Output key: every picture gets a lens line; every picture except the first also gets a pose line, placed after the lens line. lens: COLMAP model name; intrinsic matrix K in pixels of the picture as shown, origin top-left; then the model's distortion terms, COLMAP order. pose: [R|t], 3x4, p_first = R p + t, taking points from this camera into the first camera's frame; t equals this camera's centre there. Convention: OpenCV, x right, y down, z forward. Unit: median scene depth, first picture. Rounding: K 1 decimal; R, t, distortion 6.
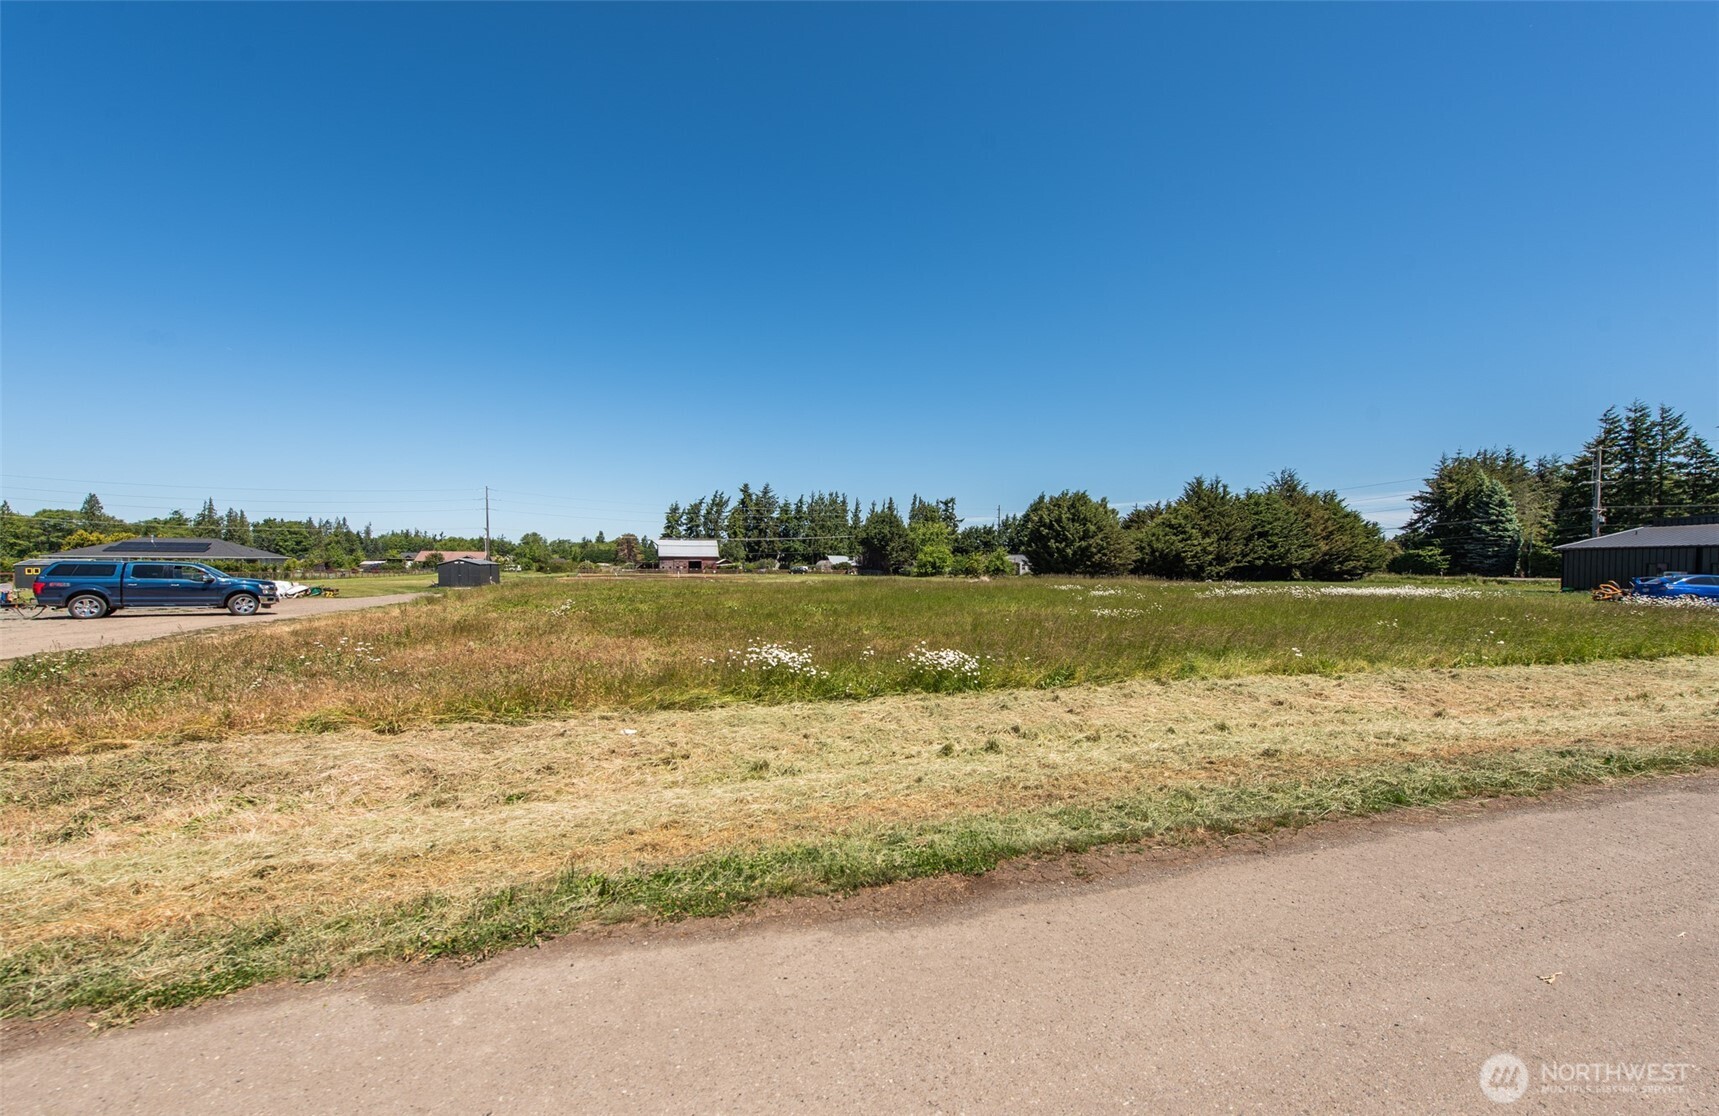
lens RADIAL K [[676.5, 0, 860.0], [0, 676.5, 571.1], [0, 0, 1]] dist [0.010002, -0.001597]
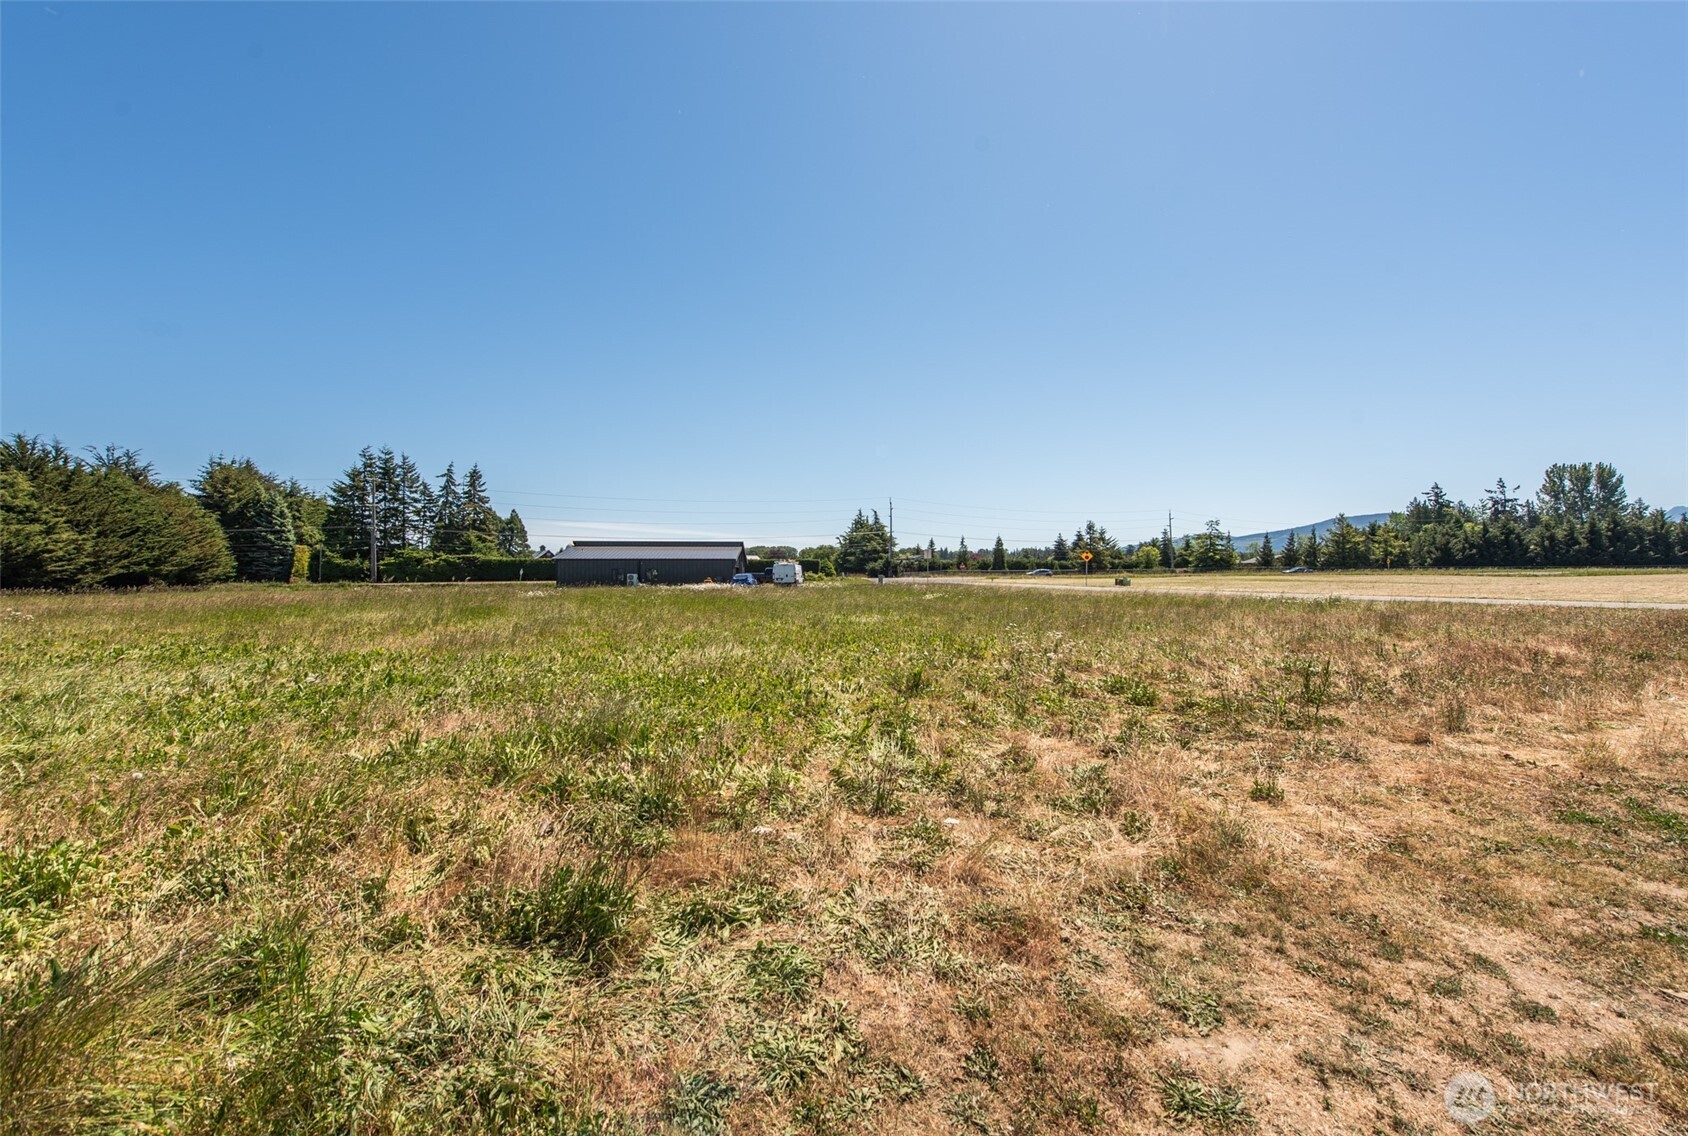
lens RADIAL K [[656.9, 0, 845.6], [0, 656.9, 573.4], [0, 0, 1]] dist [0.013124, -0.003308]
pose [[-0.149310, -0.001788, 0.988789, -0.187446], [0.013966, 0.999895, 0.003917, 0.000540], [-0.988692, 0.014395, -0.149270, 0.256823]]
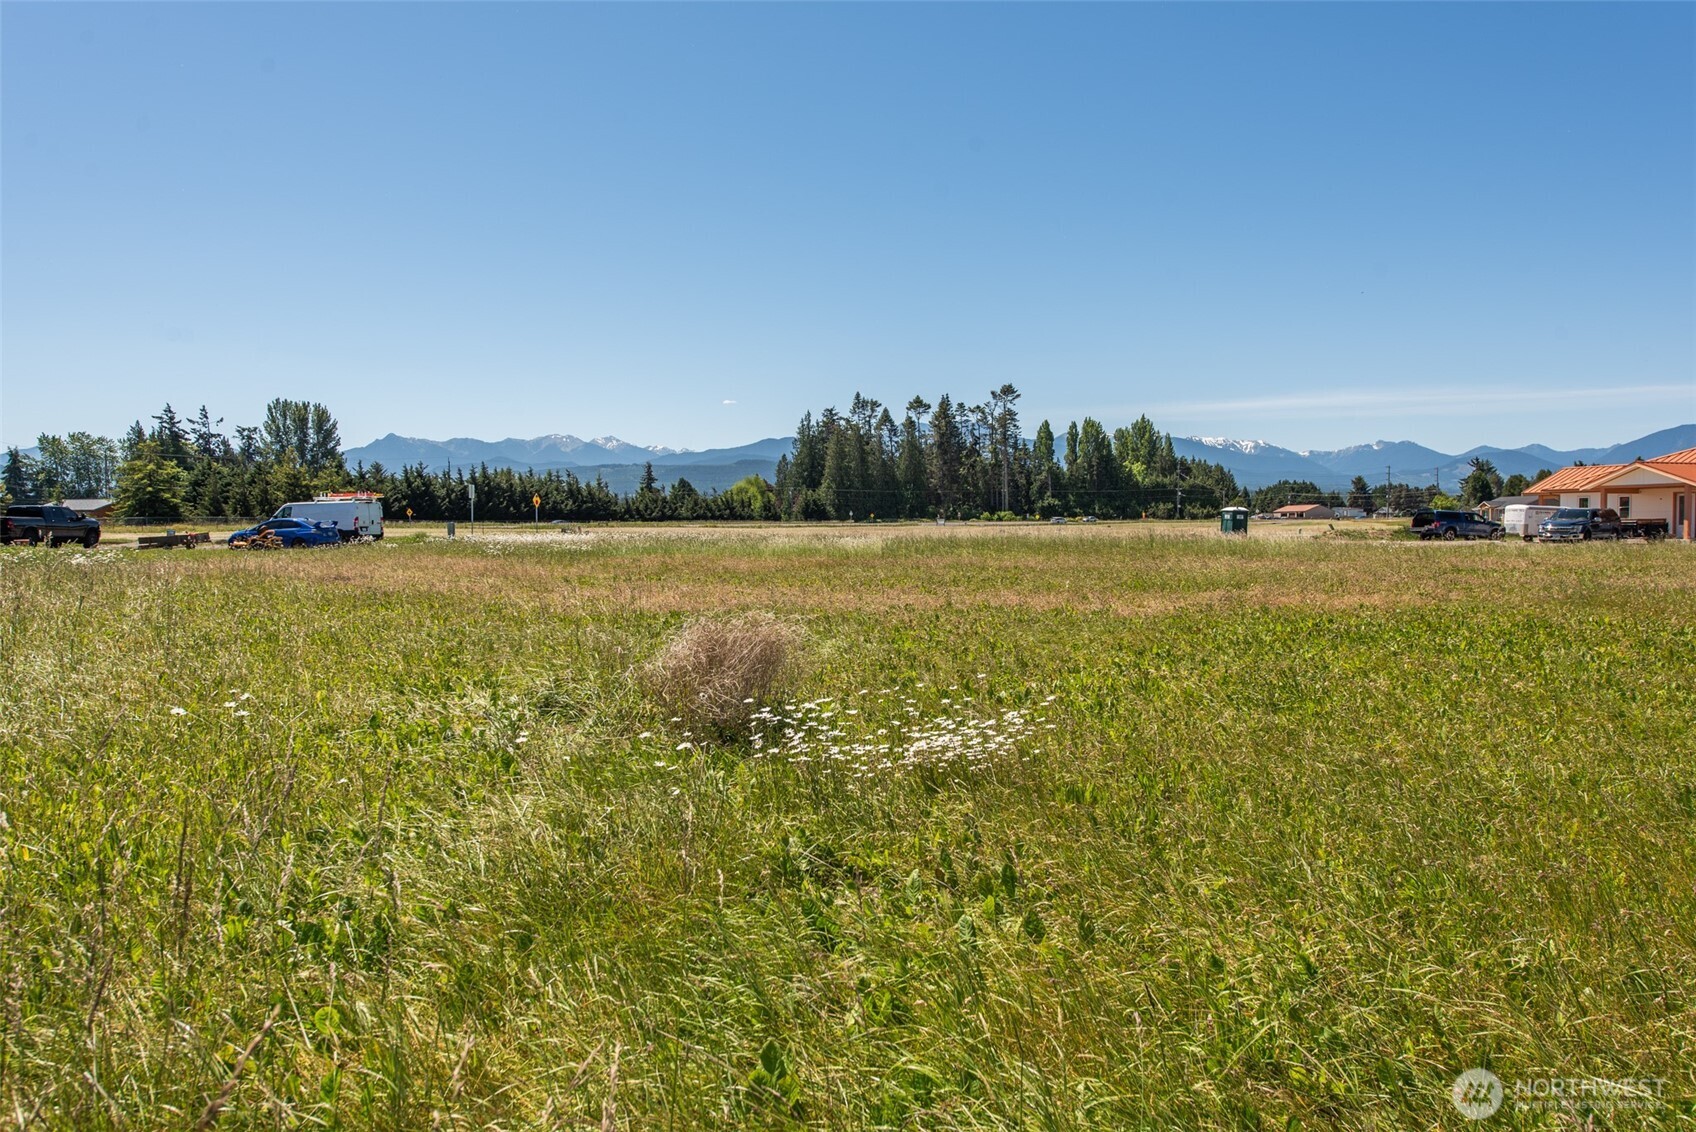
lens RADIAL K [[1112.3, 0, 837.3], [0, 1112.3, 553.2], [0, 0, 1]] dist [0.028198, -0.003449]
pose [[-0.999867, -0.001277, -0.016269, 0.085859], [-0.001822, 0.999437, 0.033504, 0.001427], [0.016217, 0.033529, -0.999306, 0.667953]]
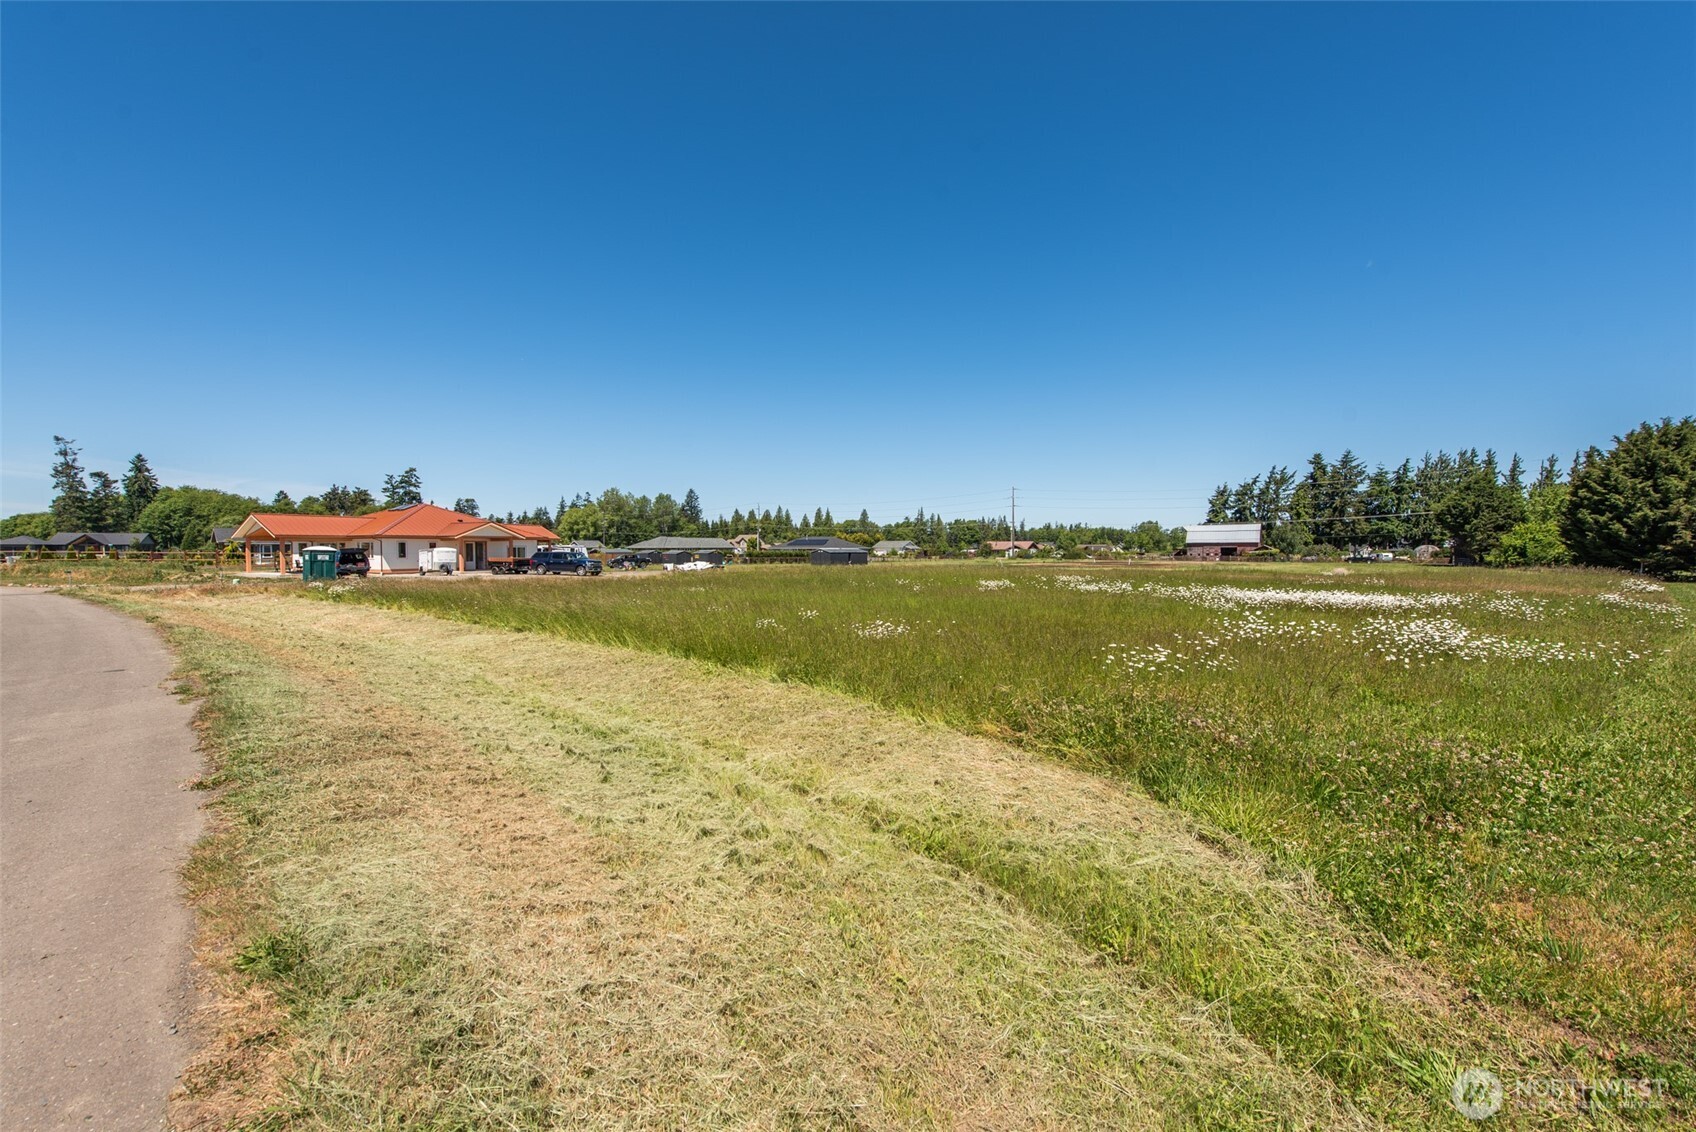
lens RADIAL K [[660.0, 0, 840.5], [0, 660.0, 583.5], [0, 0, 1]] dist [0.013124, -0.003308]
pose [[0.577734, 0.036364, -0.815415, 0.285303], [-0.004806, 0.999141, 0.041152, -0.000962], [0.816211, -0.019856, 0.577412, 0.081864]]
